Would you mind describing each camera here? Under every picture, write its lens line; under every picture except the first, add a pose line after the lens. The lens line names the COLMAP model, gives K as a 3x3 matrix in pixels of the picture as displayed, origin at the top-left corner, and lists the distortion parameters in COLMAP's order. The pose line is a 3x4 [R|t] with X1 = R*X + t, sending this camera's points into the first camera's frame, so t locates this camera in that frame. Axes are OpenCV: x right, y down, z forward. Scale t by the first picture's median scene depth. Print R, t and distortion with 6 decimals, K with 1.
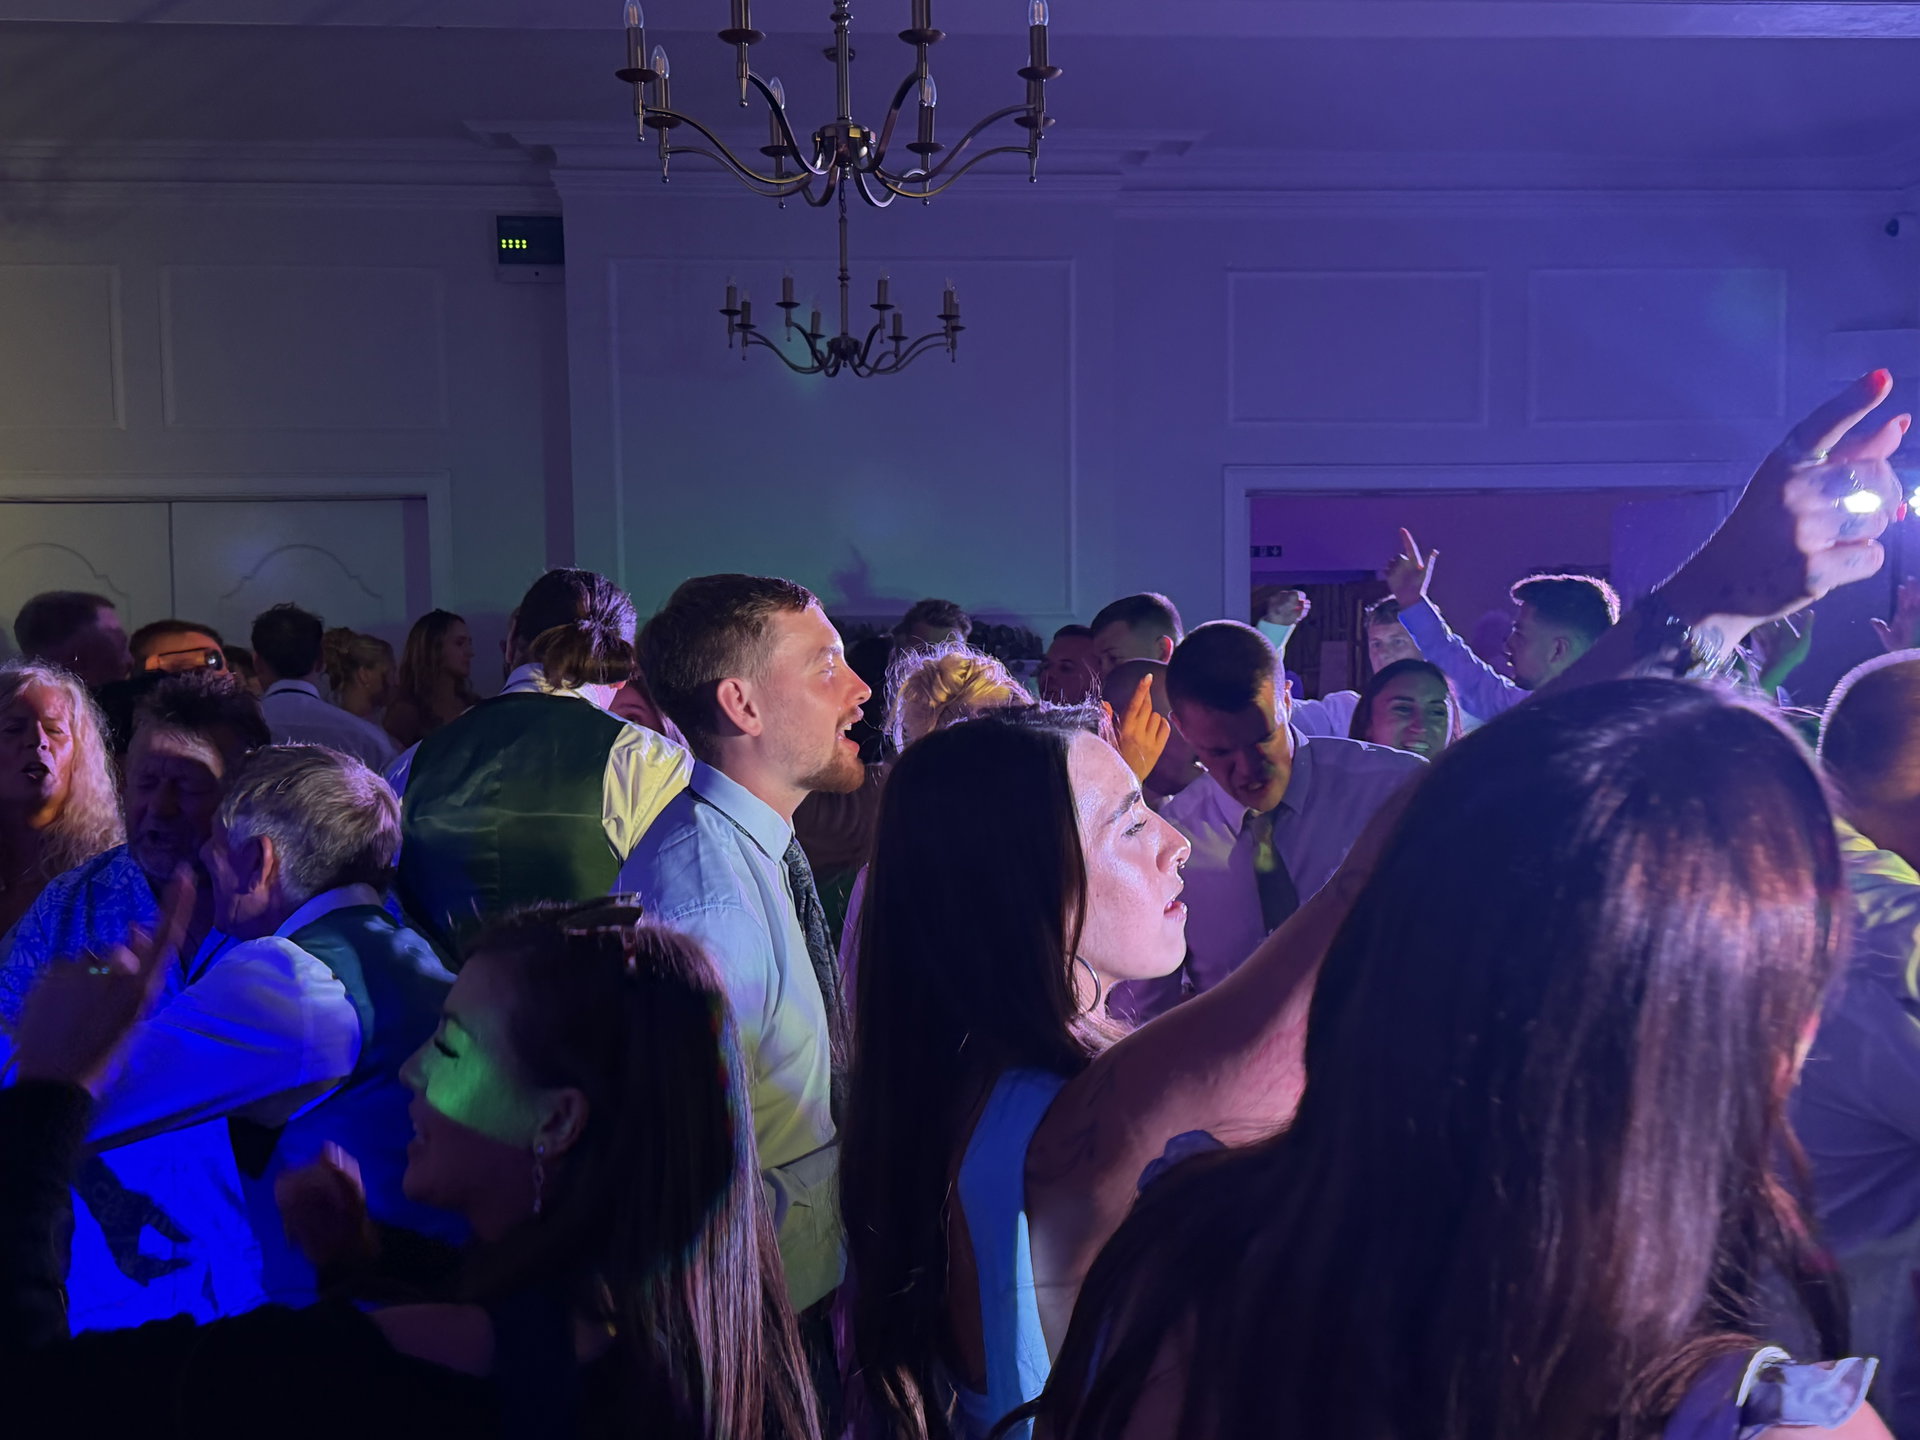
lens RADIAL K [[1955.3, 0, 964.8], [0, 1955.3, 744.0], [0, 0, 1]] dist [0.076805, 0.000000]
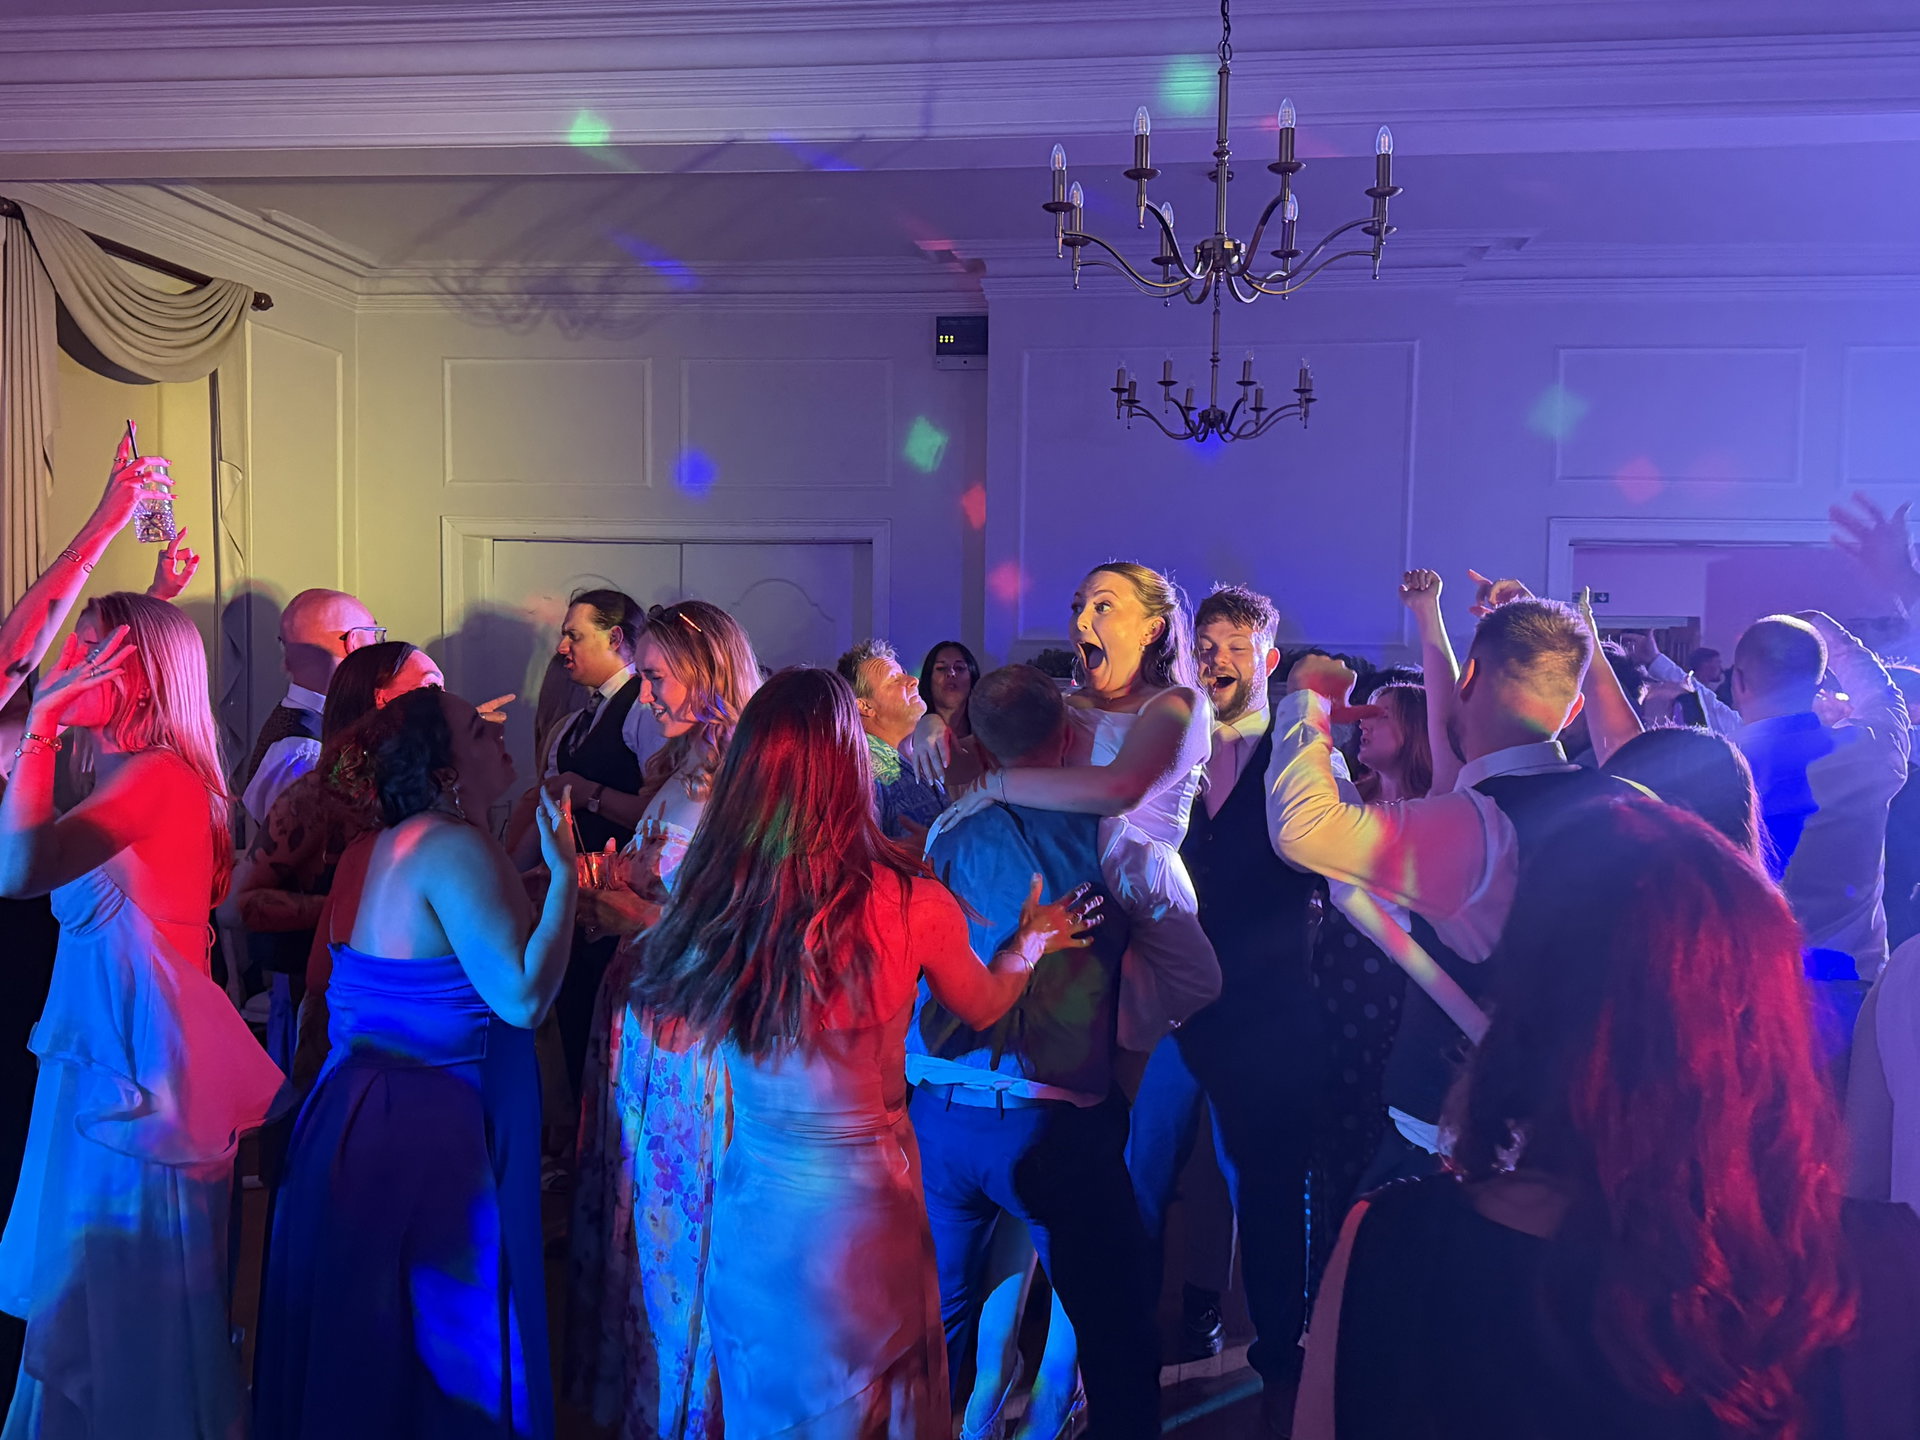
lens RADIAL K [[1696.7, 0, 947.6], [0, 1696.7, 719.4], [0, 0, 1]] dist [0.145703, -0.180475]
pose [[0.977476, 0.032148, -0.208581, 0.004569], [-0.037735, 0.999026, -0.022861, 0.014296], [0.207643, 0.030217, 0.977738, -0.059755]]
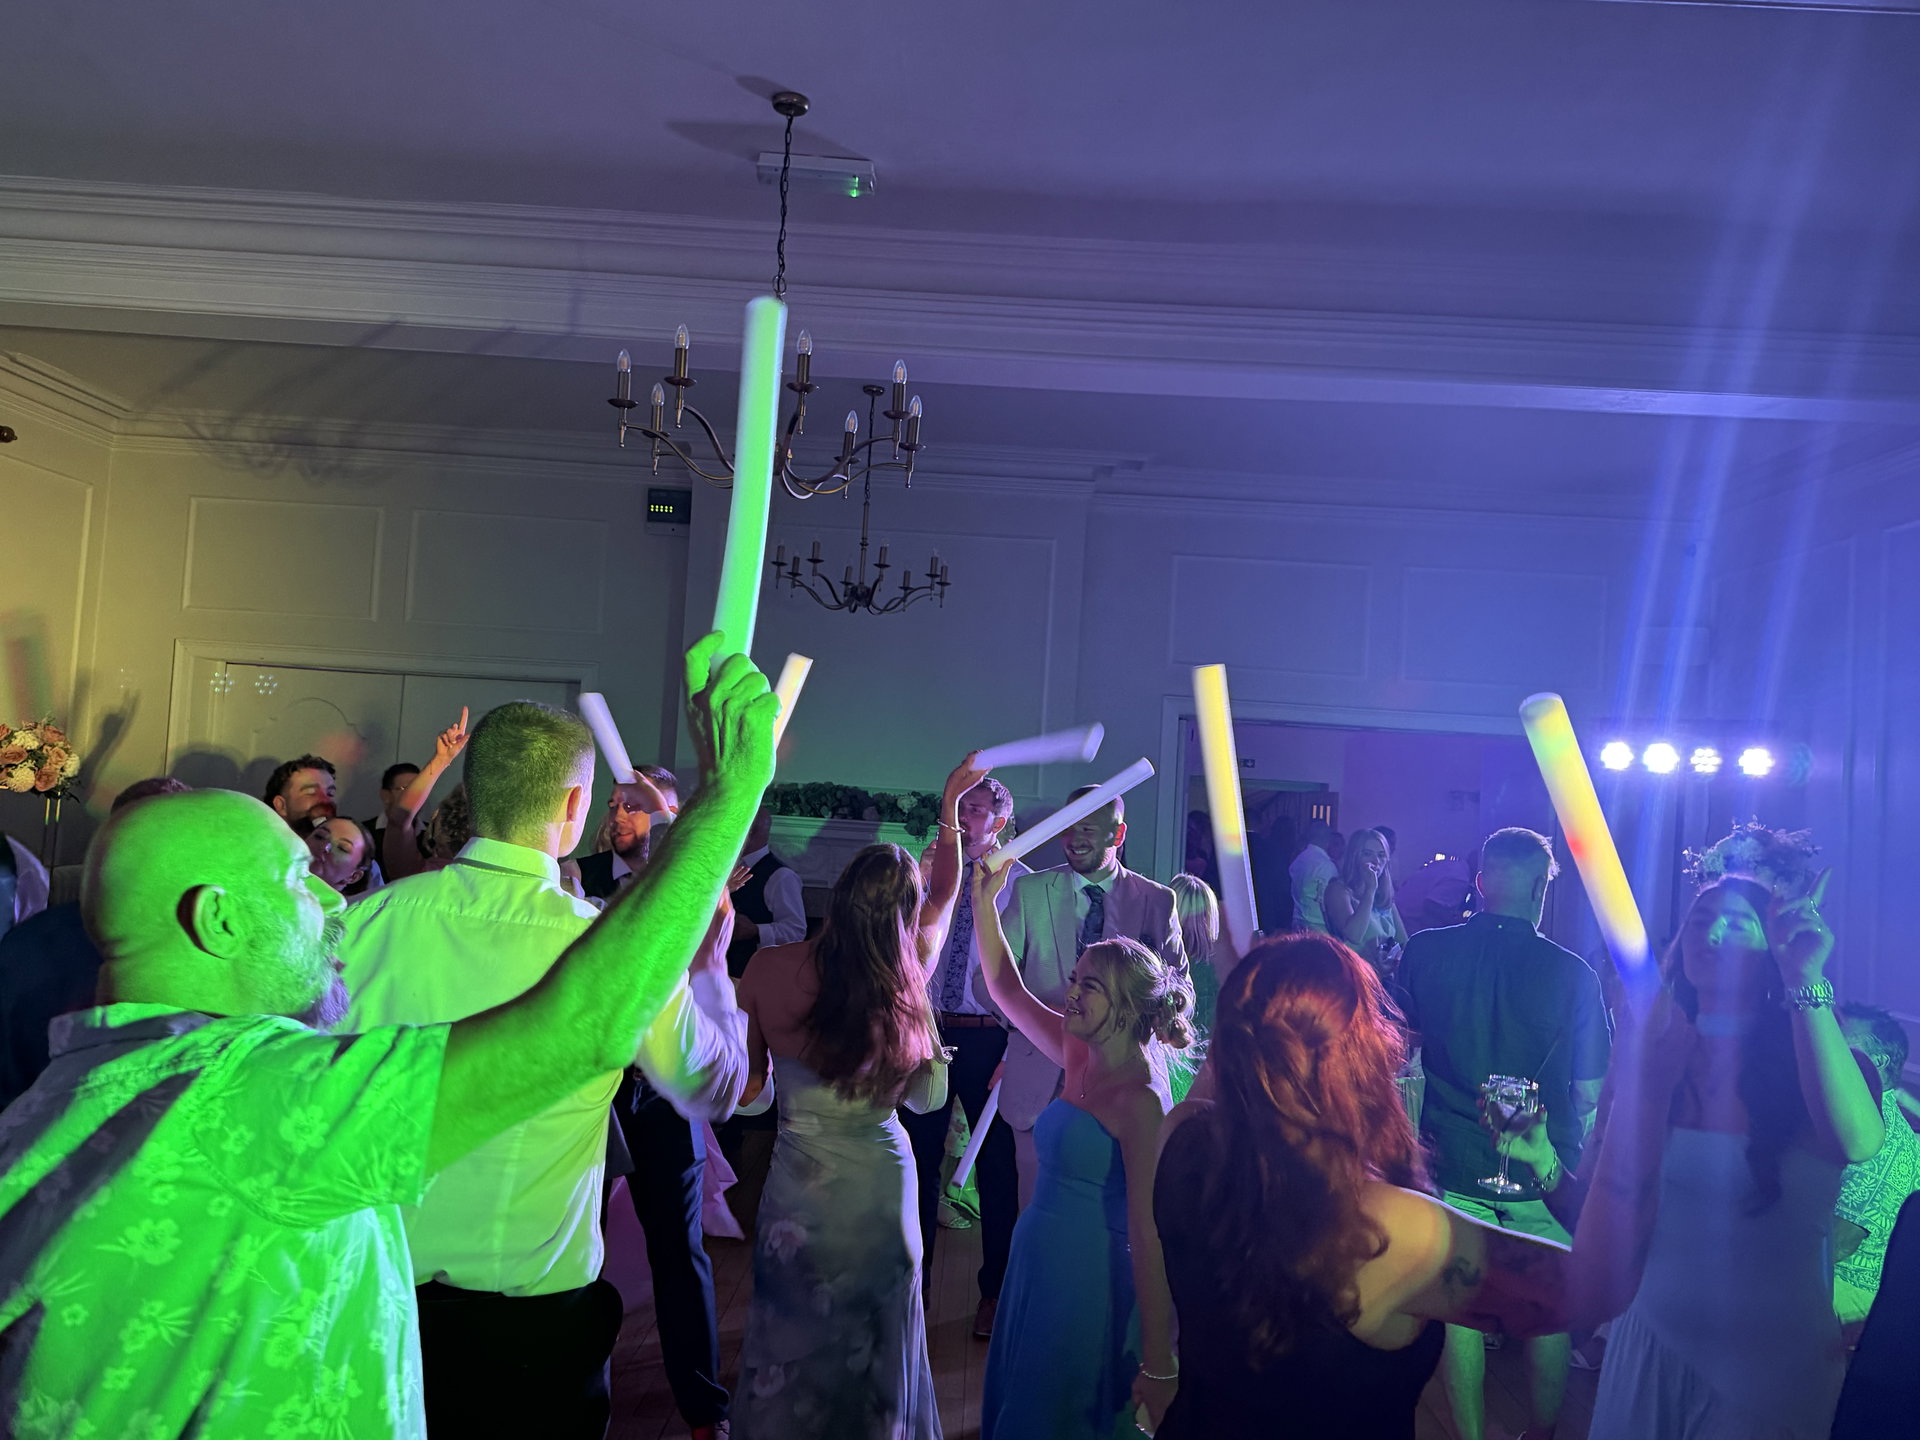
lens RADIAL K [[1492.1, 0, 935.0], [0, 1492.1, 731.8], [0, 0, 1]] dist [0.092813, -0.088235]
pose [[0.992395, 0.066207, -0.103773, 0.112434], [-0.076892, 0.991747, -0.102594, -0.001062], [0.096124, 0.109793, 0.989296, -0.027546]]
